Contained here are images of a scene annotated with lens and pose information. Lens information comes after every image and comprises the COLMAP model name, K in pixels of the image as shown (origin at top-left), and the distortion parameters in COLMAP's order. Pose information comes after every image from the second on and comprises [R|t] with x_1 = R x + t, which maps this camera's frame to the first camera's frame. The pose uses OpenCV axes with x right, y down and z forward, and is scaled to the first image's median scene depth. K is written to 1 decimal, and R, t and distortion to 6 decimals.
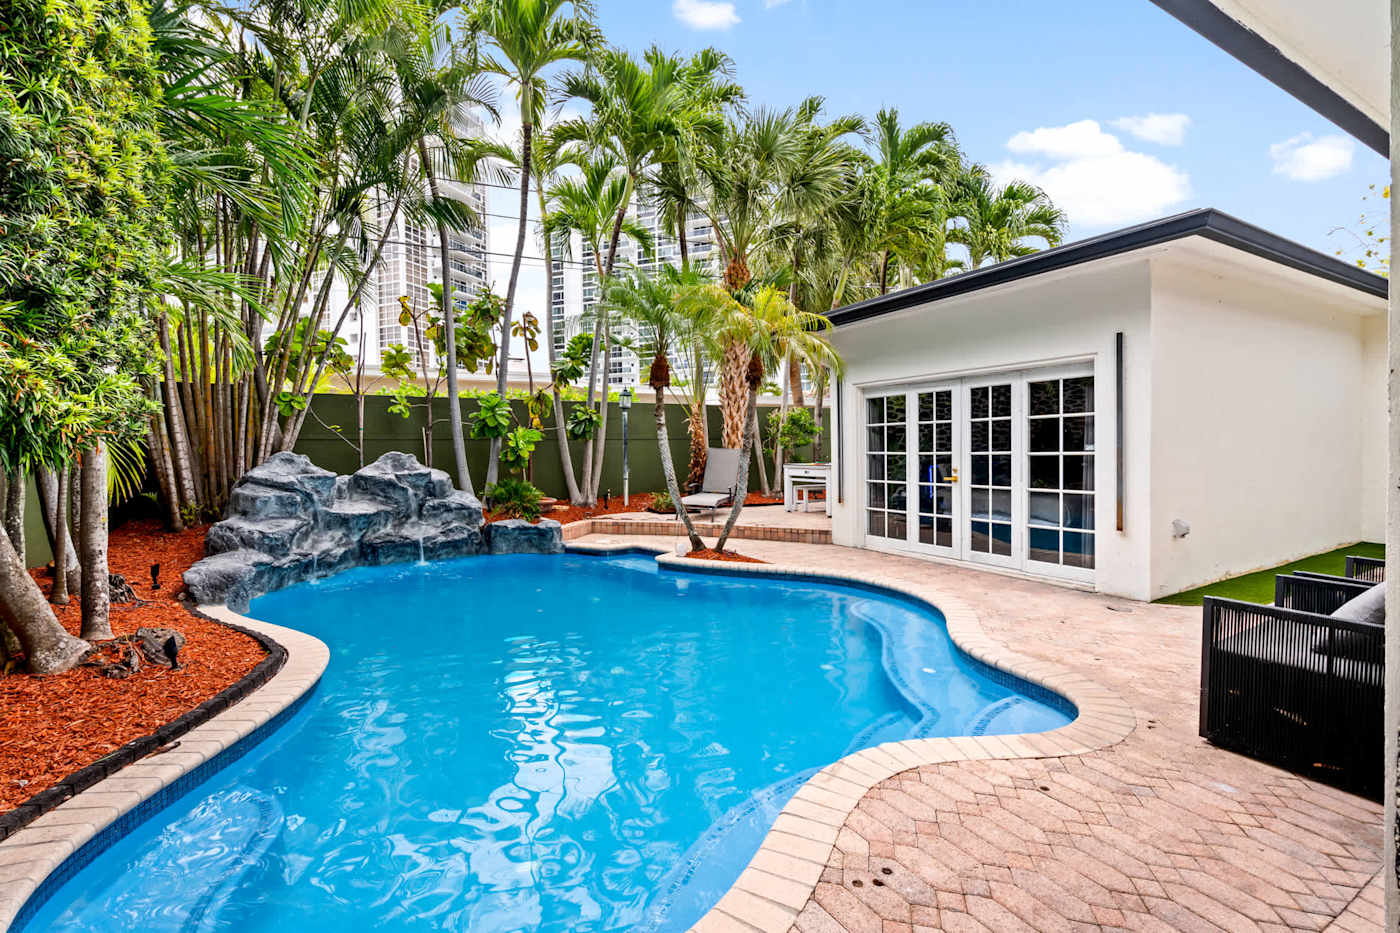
lens RADIAL K [[619.9, 0, 697.9], [0, 619.9, 452.4], [0, 0, 1]] dist [-0.001412, 0.000105]
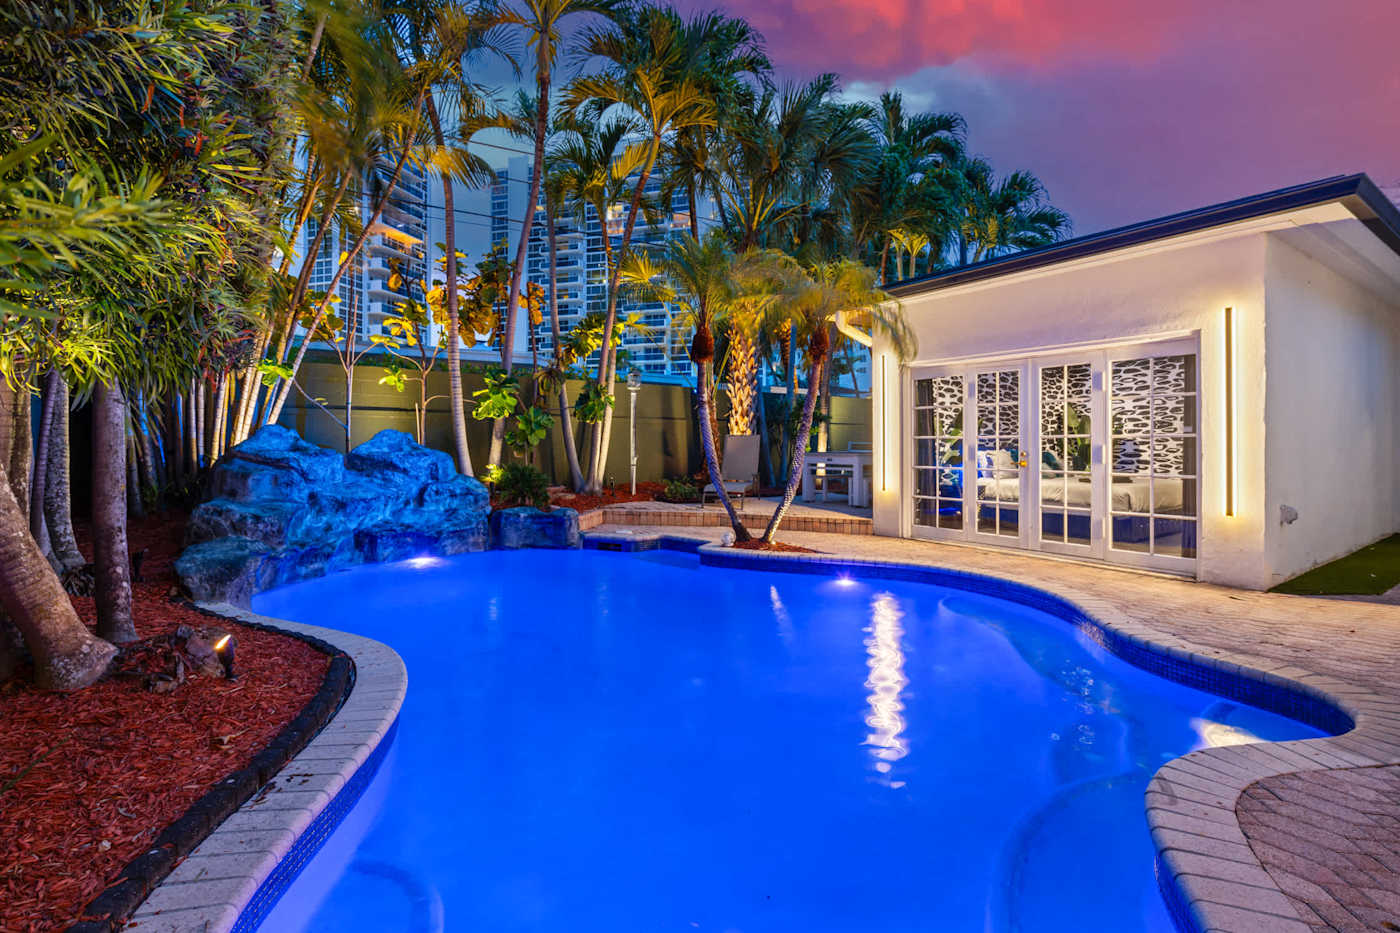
lens RADIAL K [[637.2, 0, 698.7], [0, 637.2, 439.7], [0, 0, 1]] dist [-0.002473, 0.001006]
pose [[0.996620, 0.014670, 0.080831, -0.142577], [-0.013653, 0.999821, -0.013117, 0.022816], [-0.081009, 0.011969, 0.996642, 0.066480]]
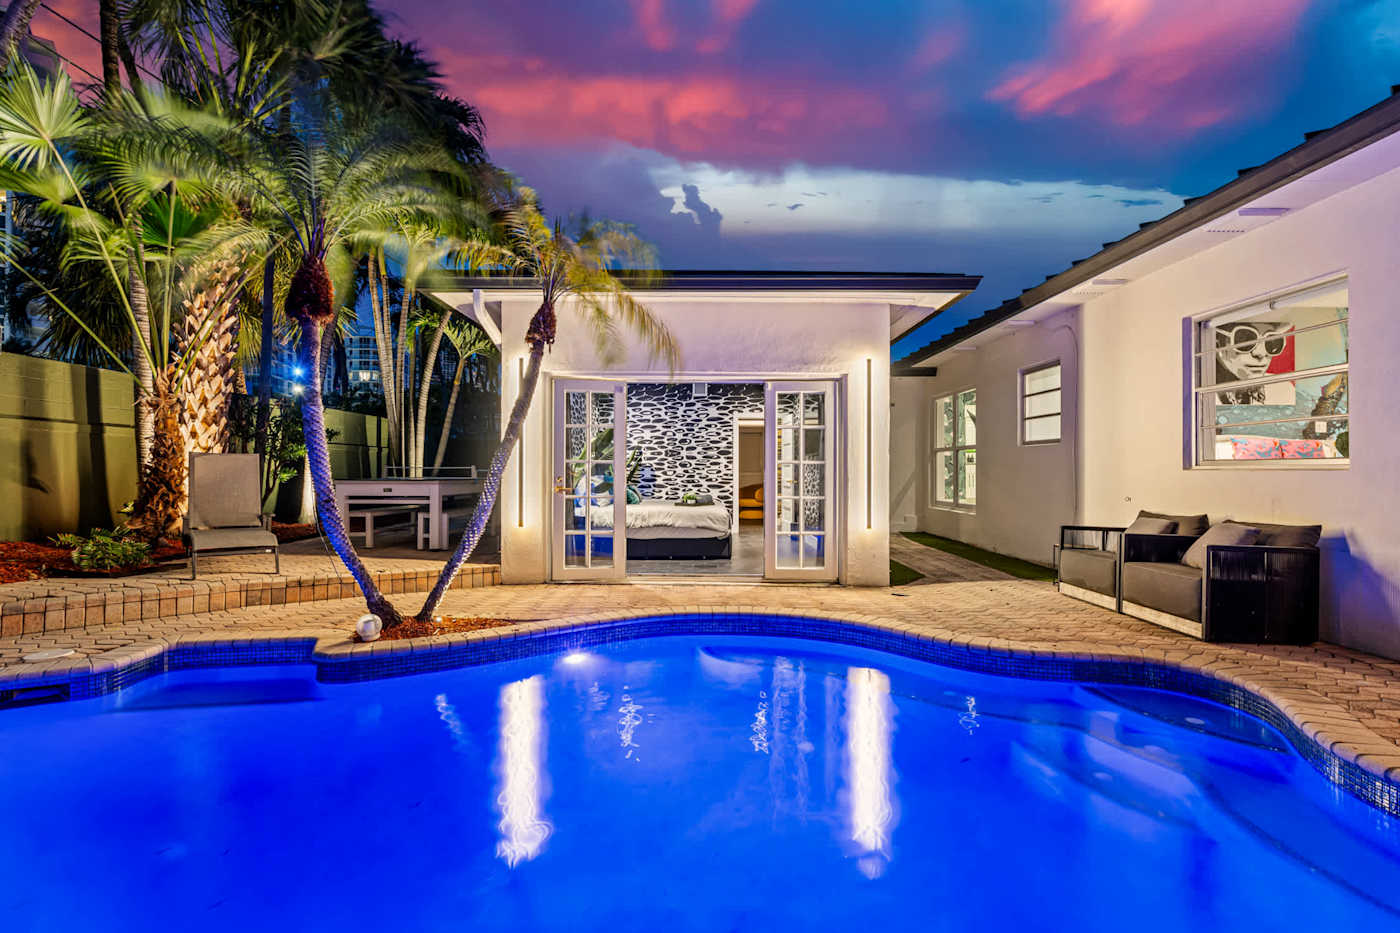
lens RADIAL K [[637.2, 0, 698.7], [0, 637.2, 439.7], [0, 0, 1]] dist [-0.002473, 0.001006]
pose [[0.510726, 0.058883, 0.857725, -0.360491], [-0.005643, 0.997860, -0.065143, 0.027606], [-0.859725, 0.028430, 0.509966, 0.465800]]
